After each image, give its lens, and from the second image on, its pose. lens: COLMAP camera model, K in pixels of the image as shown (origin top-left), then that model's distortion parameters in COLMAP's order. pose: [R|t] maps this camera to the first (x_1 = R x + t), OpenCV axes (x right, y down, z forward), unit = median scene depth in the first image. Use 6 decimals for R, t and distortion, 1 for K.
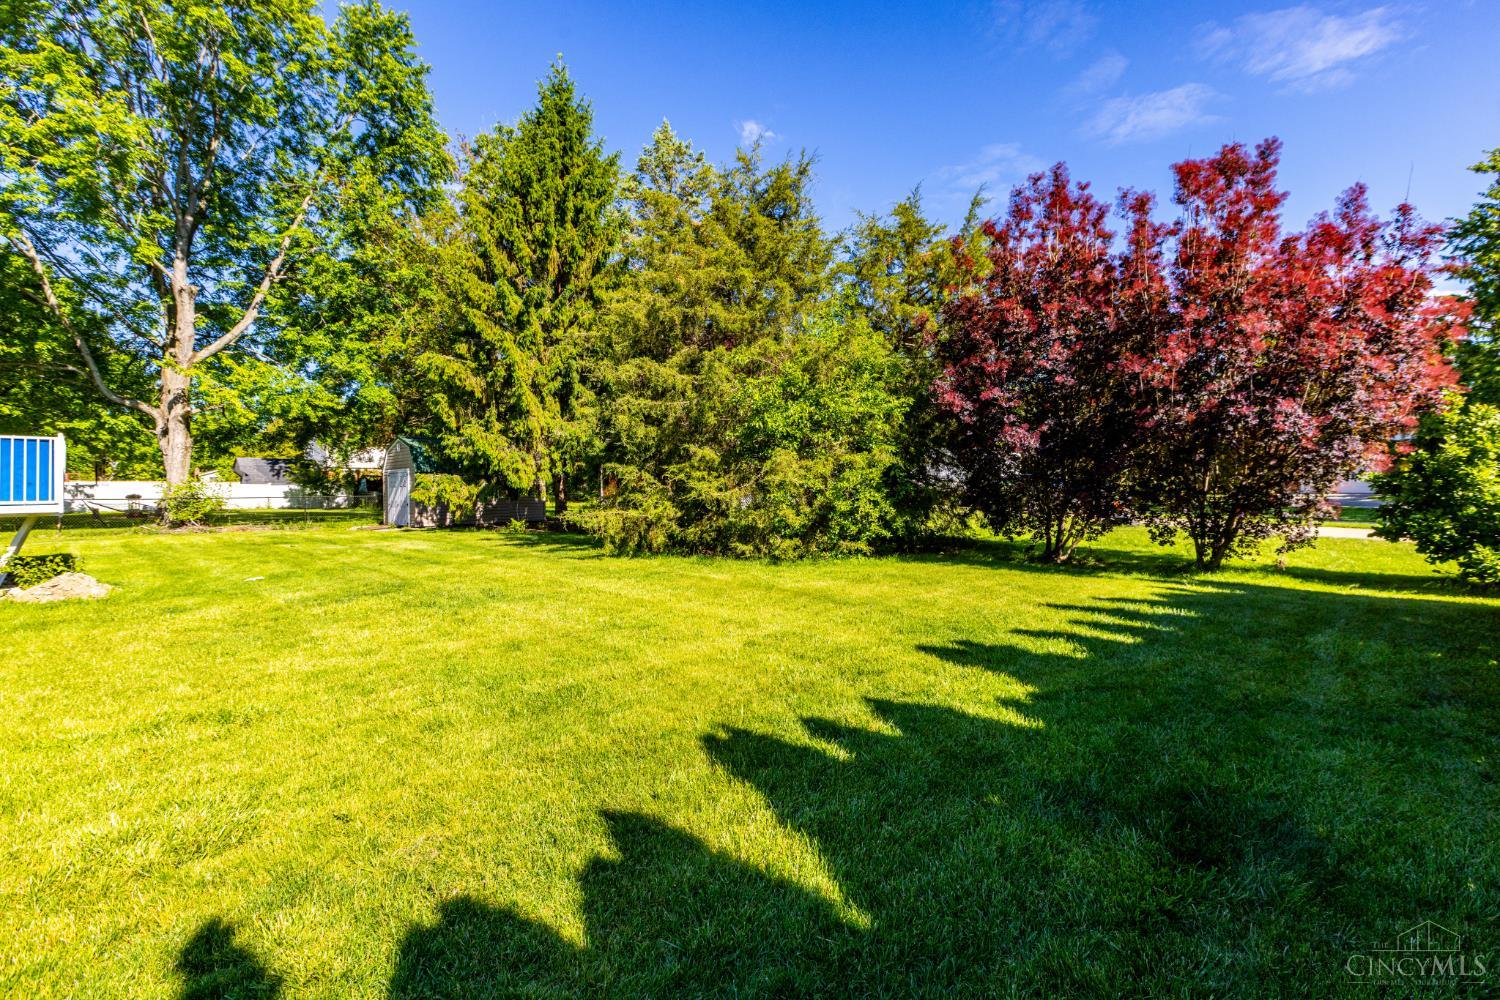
lens RADIAL K [[661.2, 0, 754.3], [0, 661.2, 485.9], [0, 0, 1]] dist [-0.001012, 0.000923]
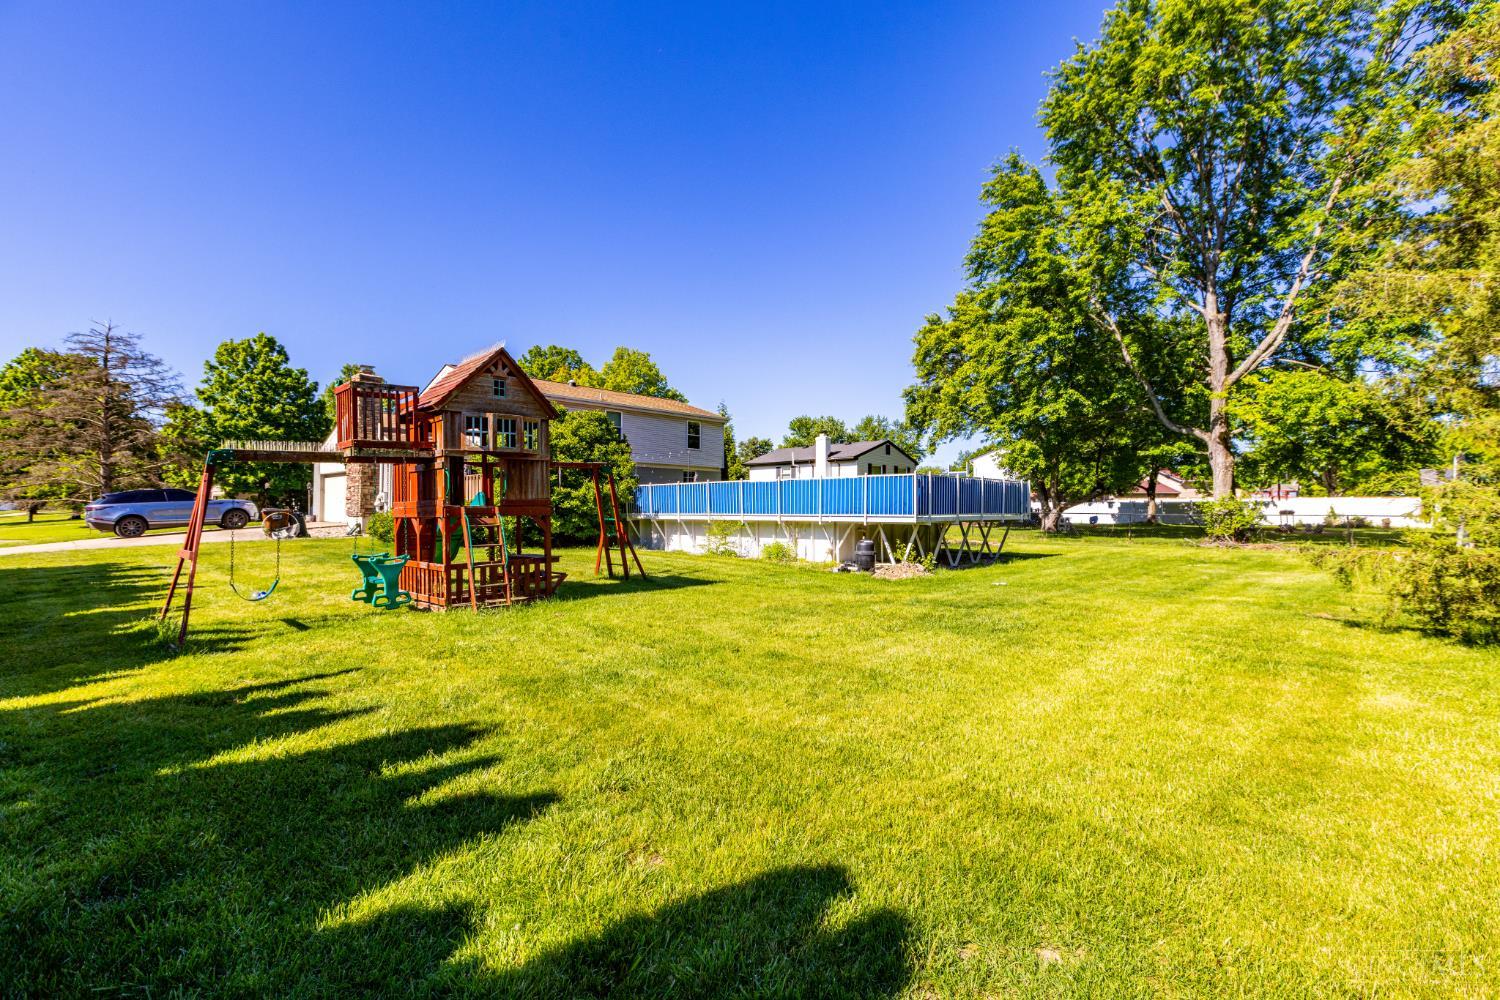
lens RADIAL K [[661.2, 0, 757.9], [0, 661.2, 499.3], [0, 0, 1]] dist [-0.001012, 0.000923]
pose [[0.009240, -0.011136, -0.999895, 0.188544], [0.008837, 0.999900, -0.011054, -0.001328], [0.999918, -0.008734, 0.009338, 0.249825]]
